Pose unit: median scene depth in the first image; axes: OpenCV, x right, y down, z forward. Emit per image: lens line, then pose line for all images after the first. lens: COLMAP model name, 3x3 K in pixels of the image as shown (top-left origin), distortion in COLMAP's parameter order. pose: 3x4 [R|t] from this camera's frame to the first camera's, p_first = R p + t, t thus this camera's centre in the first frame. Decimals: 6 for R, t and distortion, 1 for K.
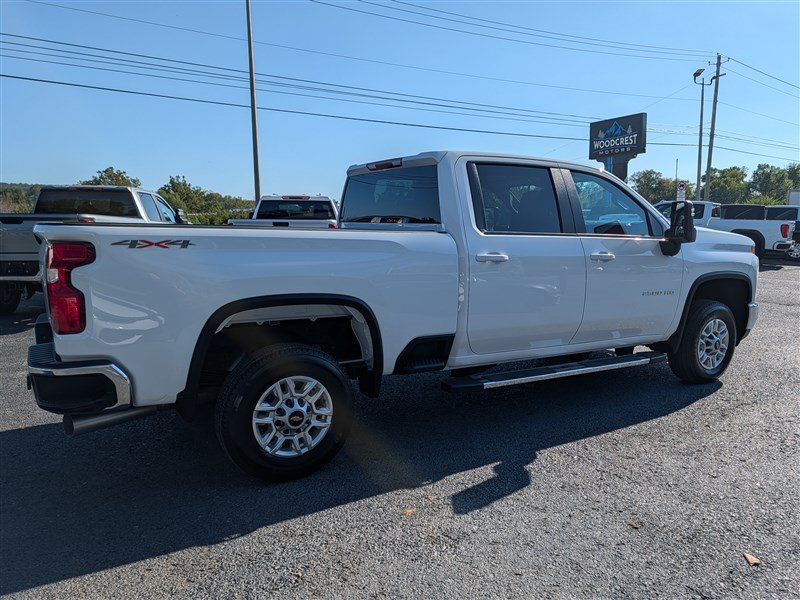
lens RADIAL K [[585.2, 0, 400.0], [0, 585.2, 300.0], [0, 0, 1]] dist [0.009289, -0.003961]
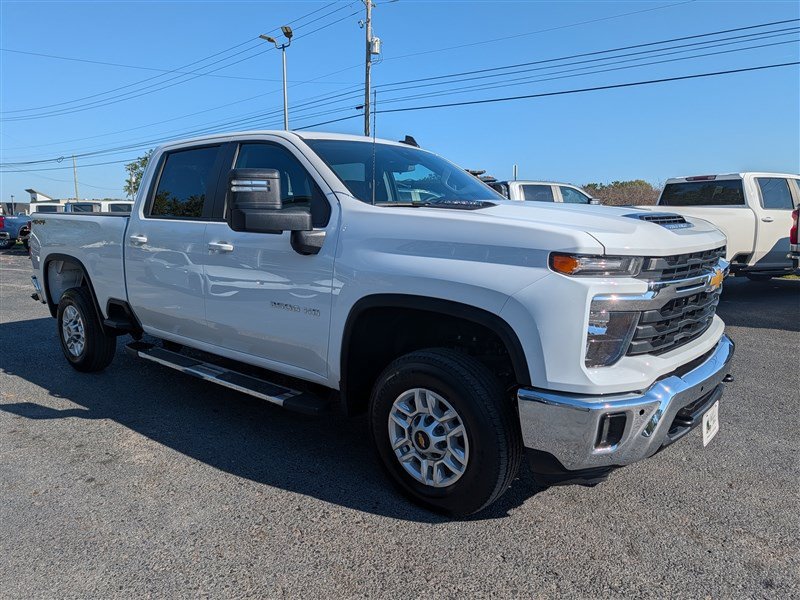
lens RADIAL K [[582.6, 0, 393.3], [0, 582.6, 288.1], [0, 0, 1]] dist [0.012938, -0.013780]
pose [[0.334155, 0.124947, -0.934199, 1.549836], [-0.122052, 0.988565, 0.088562, -0.161805], [0.934582, 0.084428, 0.345584, 1.214286]]
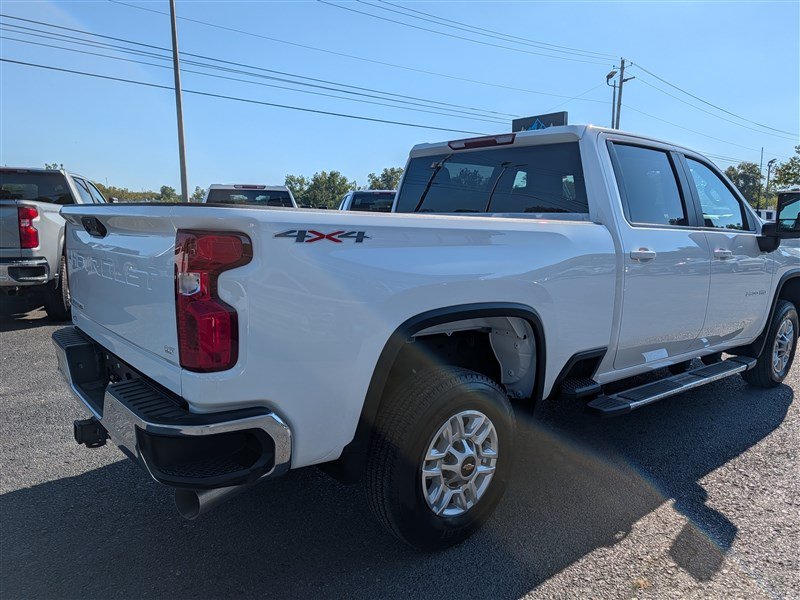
lens RADIAL K [[572.1, 0, 375.7], [0, 572.1, 308.0], [0, 0, 1]] dist [0.008411, 0.002377]
pose [[0.990242, -0.011679, 0.138871, -0.379548], [0.008063, 0.999614, 0.026573, -0.023851], [-0.139127, -0.025194, 0.989954, 0.269770]]
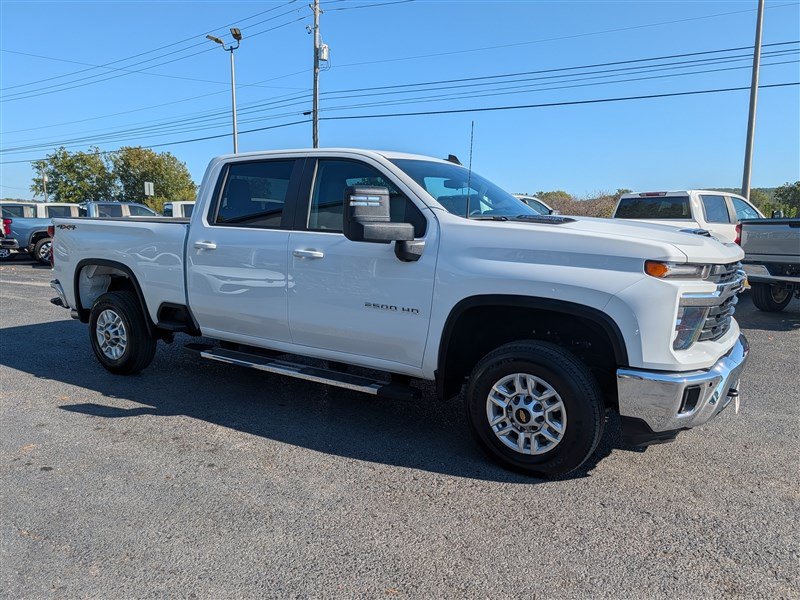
lens RADIAL K [[585.2, 0, 400.0], [0, 585.2, 300.0], [0, 0, 1]] dist [0.009289, -0.003961]
pose [[0.459459, 0.131477, -0.878414, 1.573331], [-0.129886, 0.988297, 0.079987, -0.129975], [0.878651, 0.077344, 0.471159, 0.896791]]
